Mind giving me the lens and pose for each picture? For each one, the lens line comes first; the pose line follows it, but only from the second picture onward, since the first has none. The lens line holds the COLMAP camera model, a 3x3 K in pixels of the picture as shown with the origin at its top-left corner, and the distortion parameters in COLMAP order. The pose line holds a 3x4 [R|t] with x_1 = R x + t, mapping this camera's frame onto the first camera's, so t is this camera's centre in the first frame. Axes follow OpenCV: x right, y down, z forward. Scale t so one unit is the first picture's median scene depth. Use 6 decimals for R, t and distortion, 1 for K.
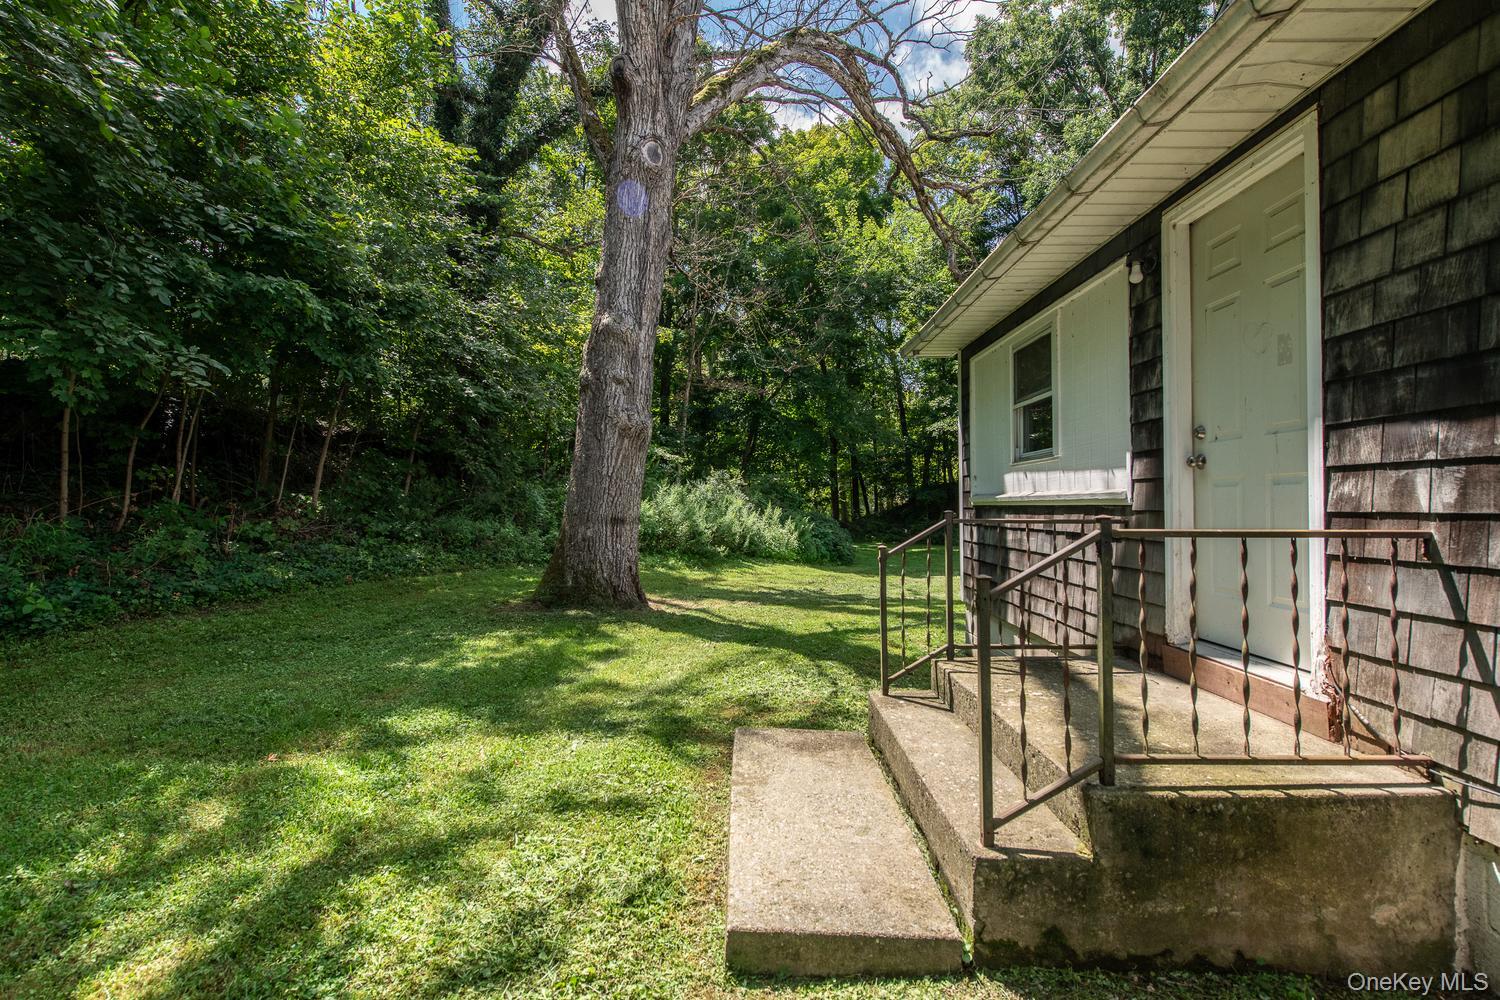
lens RADIAL K [[699.1, 0, 749.1], [0, 699.1, 489.2], [0, 0, 1]] dist [0.010153, -0.000109]
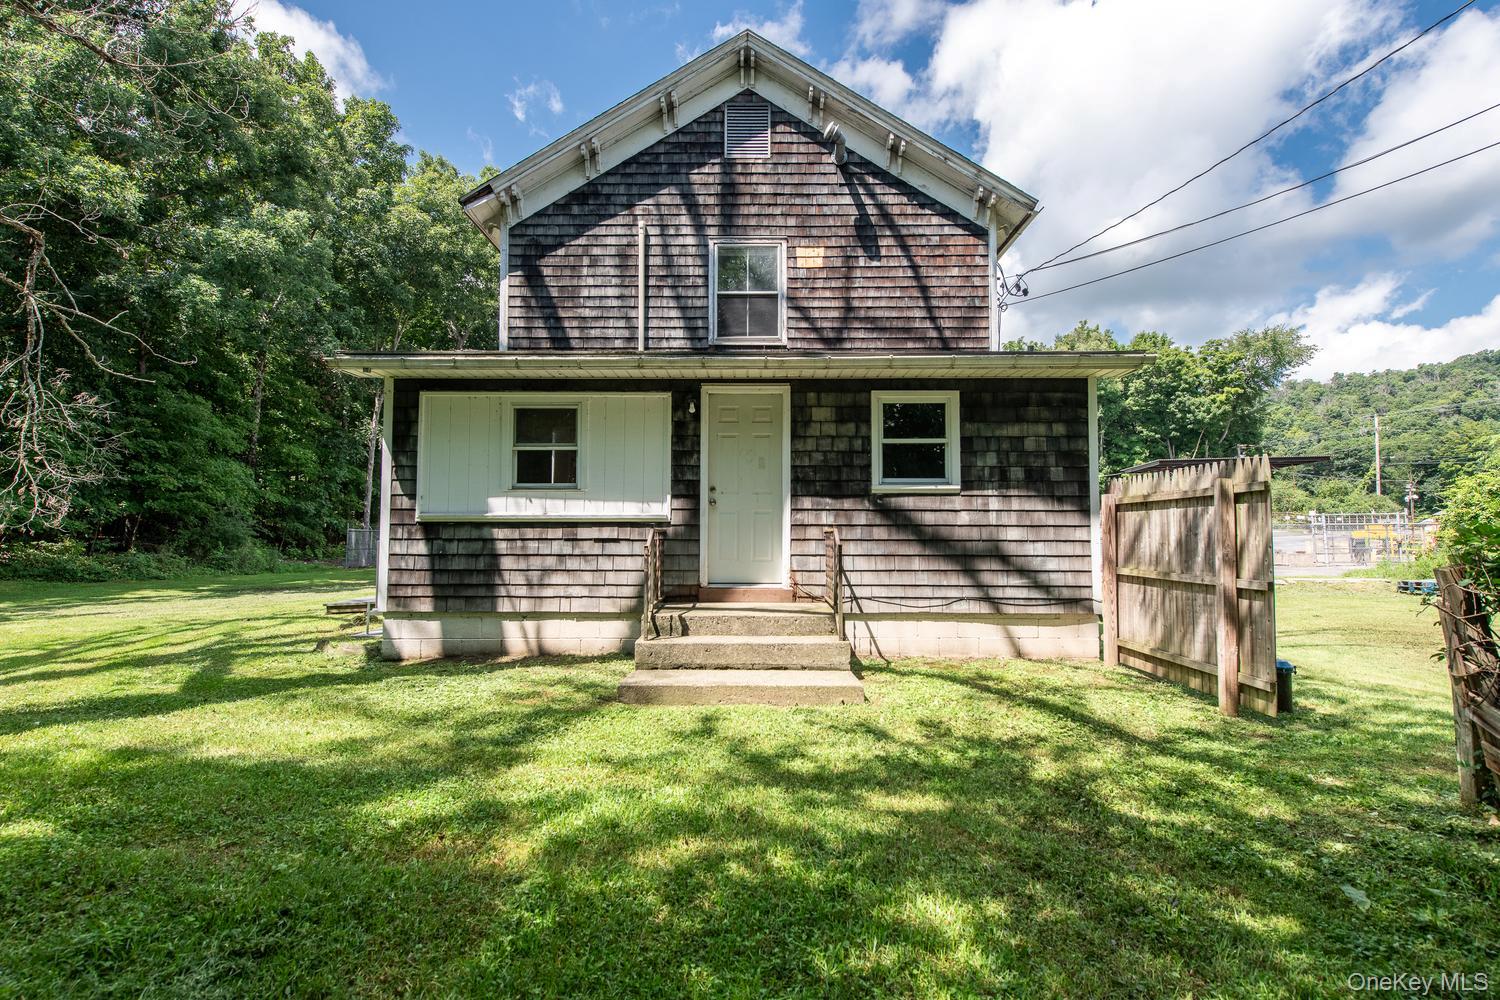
lens RADIAL K [[699.1, 0, 753.6], [0, 699.1, 500.5], [0, 0, 1]] dist [0.010153, -0.000109]
pose [[0.016139, 0.041797, 0.998996, -1.474500], [-0.024143, 0.998851, -0.041401, 0.040847], [-0.999578, -0.023451, 0.017129, 0.781791]]
